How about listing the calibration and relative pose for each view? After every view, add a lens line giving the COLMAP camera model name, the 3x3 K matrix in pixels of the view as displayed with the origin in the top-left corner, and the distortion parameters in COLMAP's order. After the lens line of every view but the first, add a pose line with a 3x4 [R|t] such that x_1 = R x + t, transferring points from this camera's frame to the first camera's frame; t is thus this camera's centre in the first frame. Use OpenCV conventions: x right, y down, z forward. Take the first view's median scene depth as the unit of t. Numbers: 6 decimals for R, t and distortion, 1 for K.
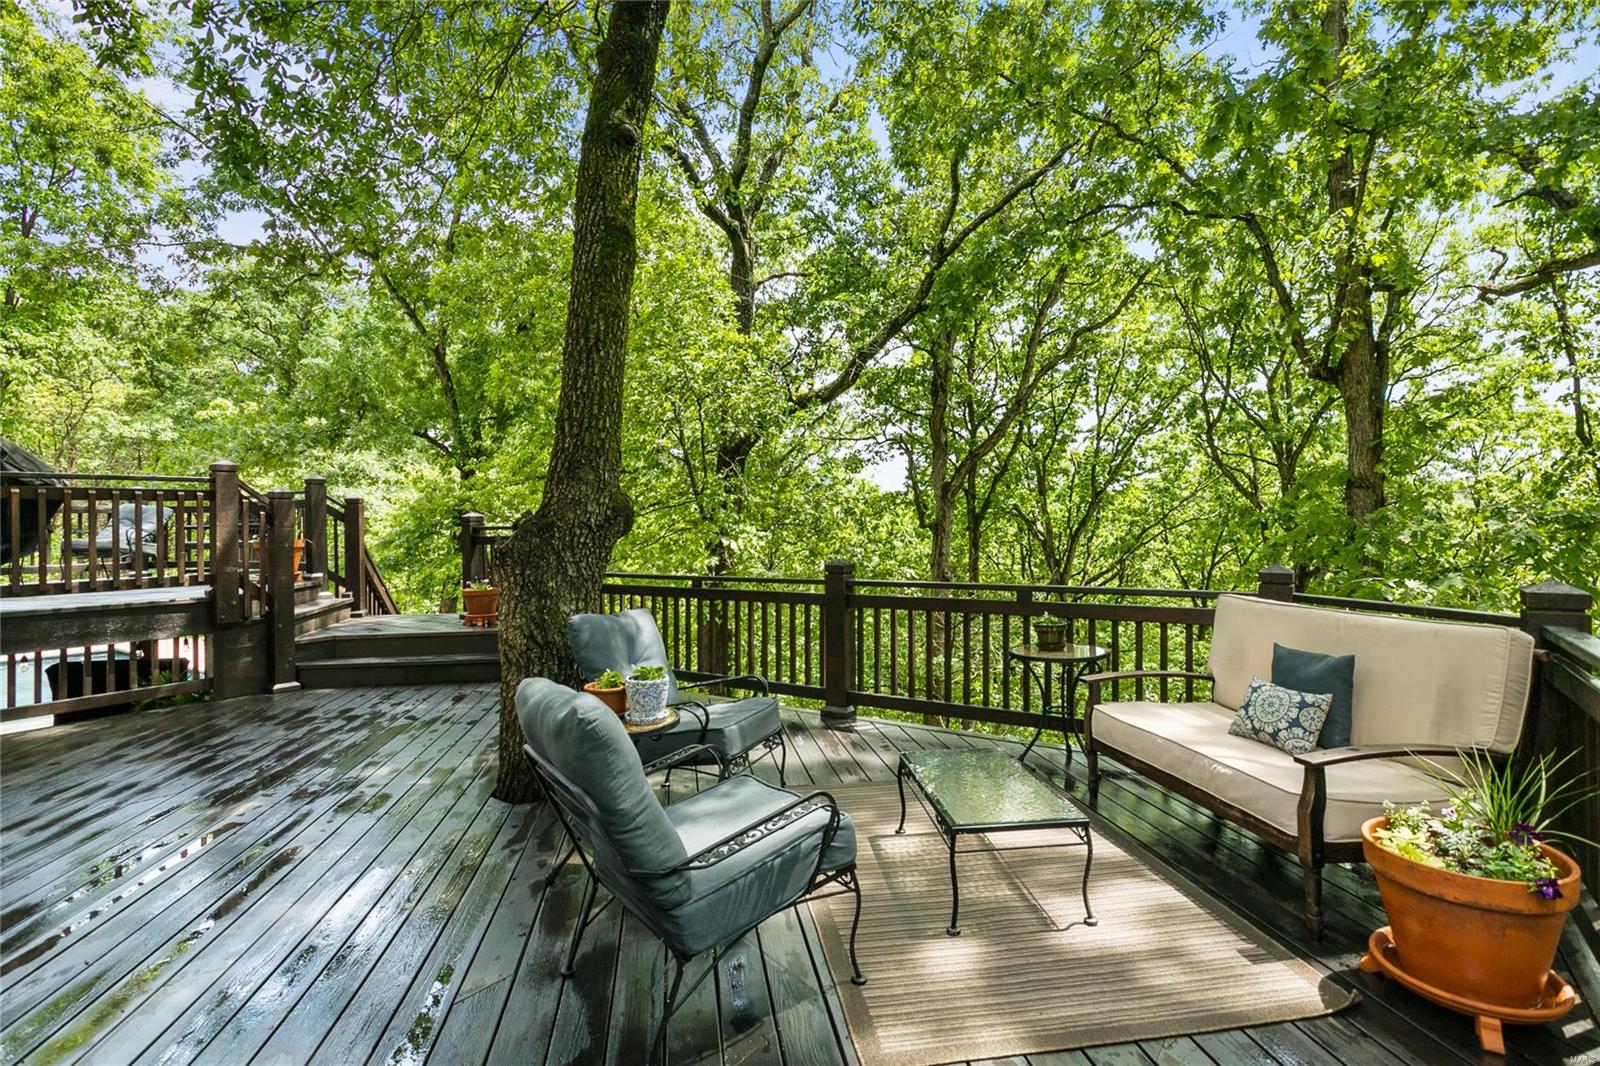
lens RADIAL K [[808.7, 0, 791.1], [0, 808.7, 525.9], [0, 0, 1]] dist [-0.017515, 0.040058]
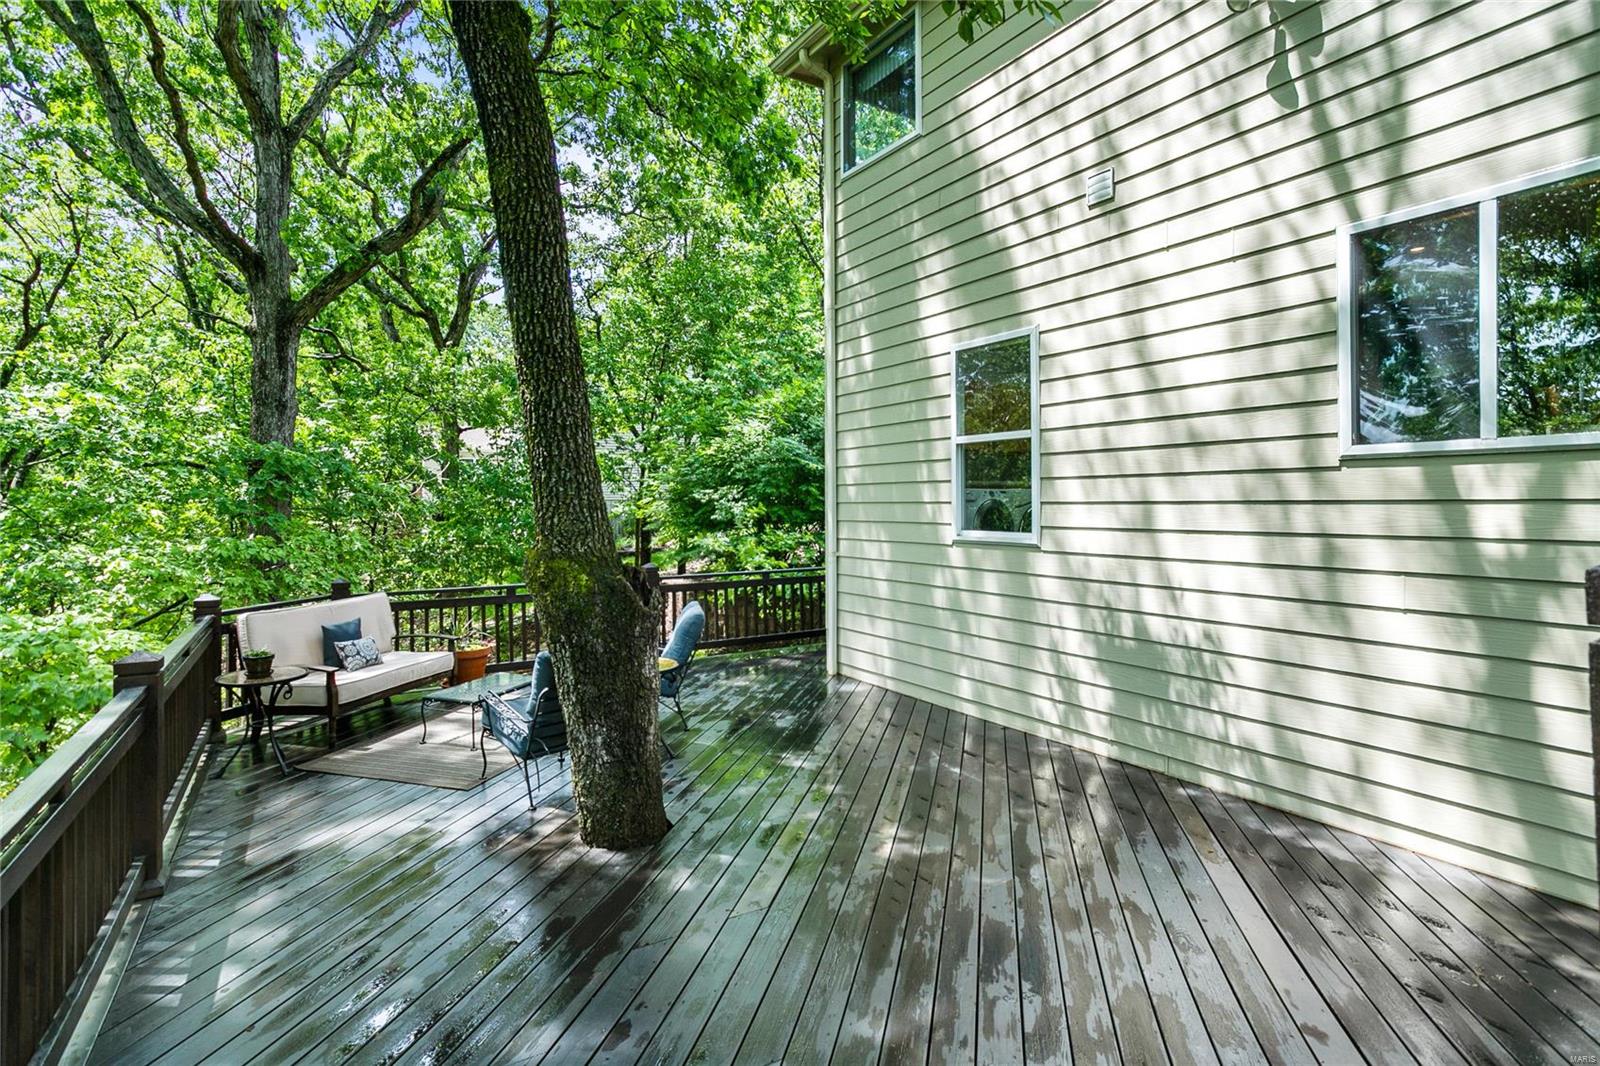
lens RADIAL K [[808.7, 0, 791.1], [0, 808.7, 525.9], [0, 0, 1]] dist [-0.017515, 0.040058]
pose [[-0.925936, 0.011311, 0.377510, -0.912981], [0.014603, 0.999876, 0.005858, -0.068153], [-0.377397, 0.010937, -0.925987, 1.900513]]
